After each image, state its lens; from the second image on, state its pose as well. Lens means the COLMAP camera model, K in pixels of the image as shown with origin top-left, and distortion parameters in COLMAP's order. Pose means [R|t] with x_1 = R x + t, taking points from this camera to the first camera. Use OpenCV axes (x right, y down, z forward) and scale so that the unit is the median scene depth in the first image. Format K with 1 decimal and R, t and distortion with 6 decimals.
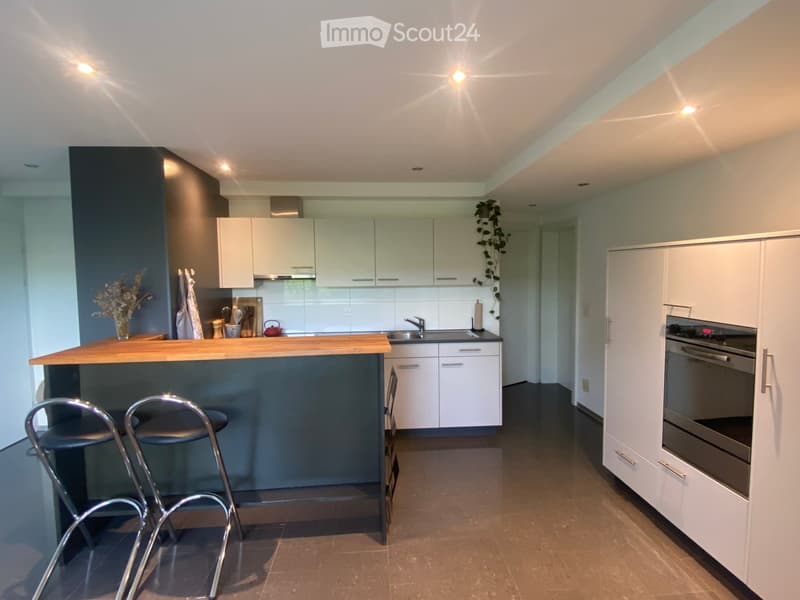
lens RADIAL K [[423.0, 0, 407.6], [0, 423.0, 298.2], [0, 0, 1]] dist [-0.027653, 0.000574]
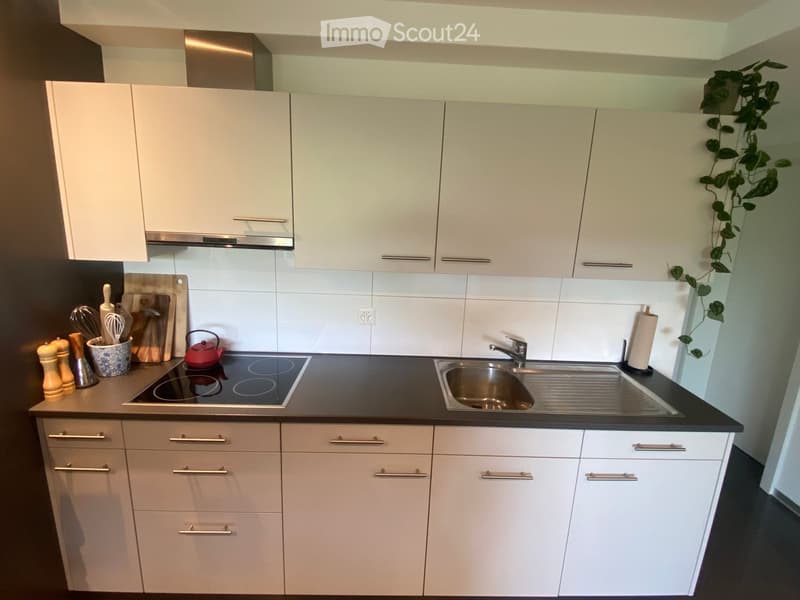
lens RADIAL K [[418.1, 0, 395.6], [0, 418.1, 298.1], [0, 0, 1]] dist [-0.016256, -0.003366]
pose [[0.996863, 0.062574, -0.048461, -0.096907], [-0.053759, 0.984721, 0.165634, -0.072731], [0.058085, -0.162509, 0.984996, 0.603564]]
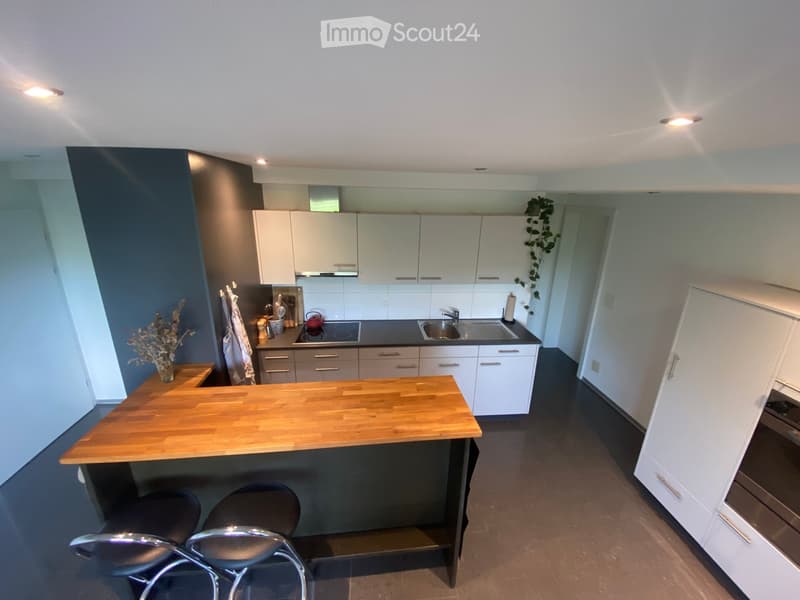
lens RADIAL K [[333.6, 0, 400.5], [0, 333.6, 303.4], [0, 0, 1]] dist [-0.016832, -0.003334]
pose [[0.999341, 0.027897, 0.023218, -0.138838], [-0.032770, 0.968518, 0.246775, -0.182087], [-0.015603, -0.247374, 0.968795, 0.237232]]
